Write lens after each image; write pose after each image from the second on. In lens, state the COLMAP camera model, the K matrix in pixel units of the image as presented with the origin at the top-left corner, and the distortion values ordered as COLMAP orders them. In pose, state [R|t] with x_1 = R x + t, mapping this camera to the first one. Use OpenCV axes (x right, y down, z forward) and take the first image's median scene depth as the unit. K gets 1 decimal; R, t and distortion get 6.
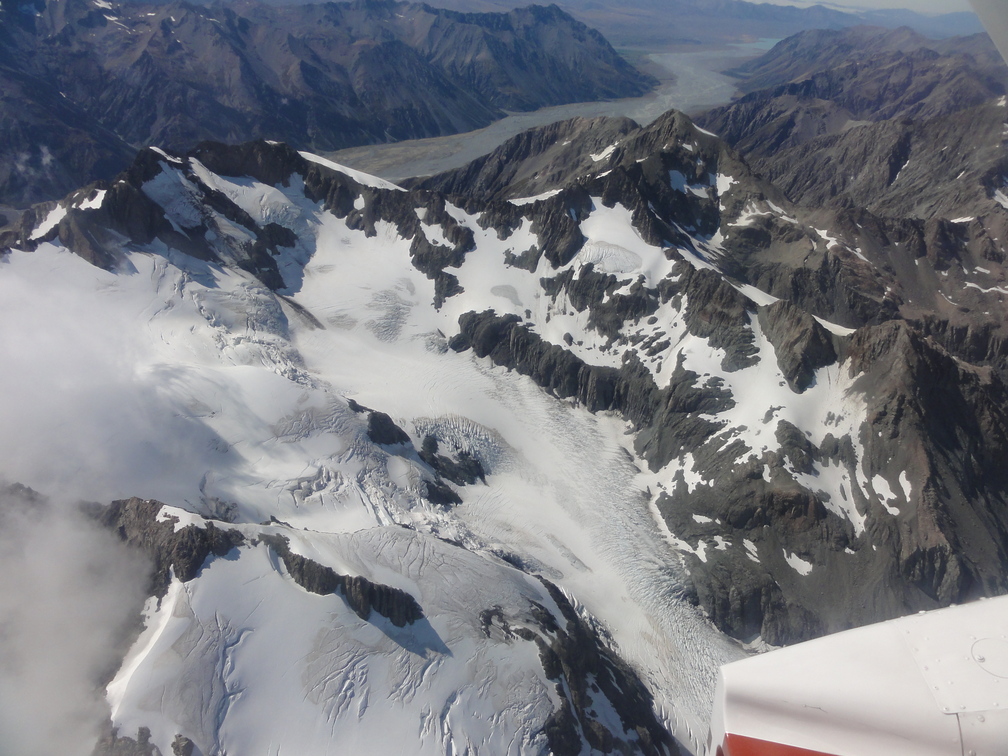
lens RADIAL K [[704.5, 0, 504.2], [0, 704.5, 374.3], [0, 0, 1]] dist [-0.000243, -0.003505]
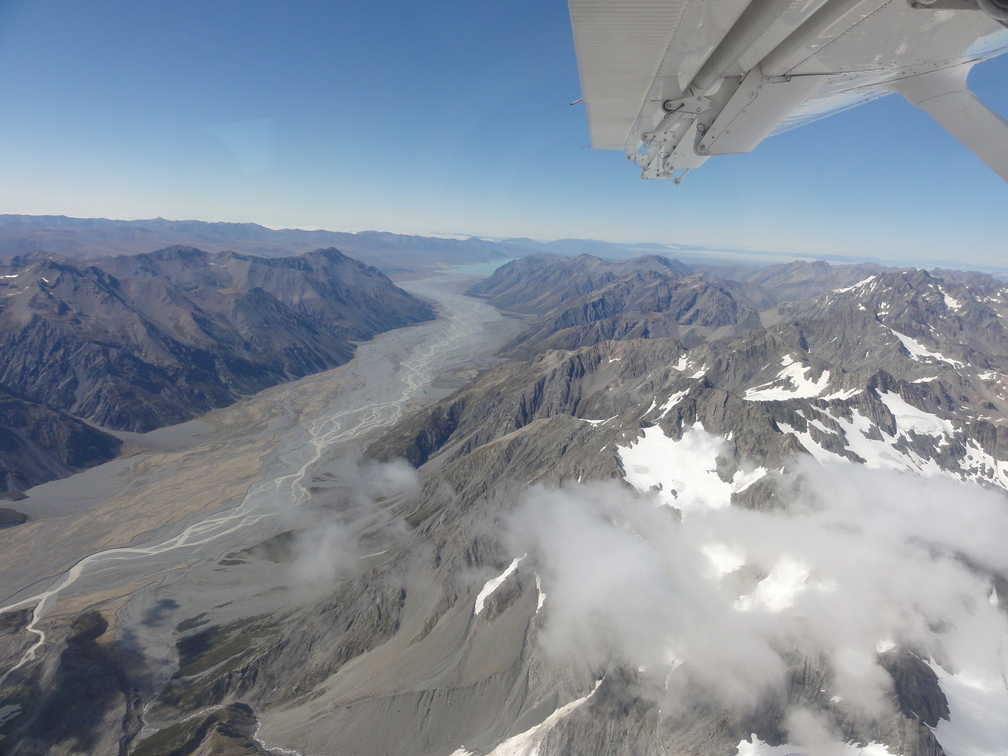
lens RADIAL K [[704.5, 0, 506.0], [0, 704.5, 378.0], [0, 0, 1]] dist [-0.000243, -0.003505]
pose [[0.894651, -0.109506, 0.433138, -0.361288], [0.227571, 0.945994, -0.230884, -0.031067], [-0.384463, 0.305130, 0.871254, -0.004298]]
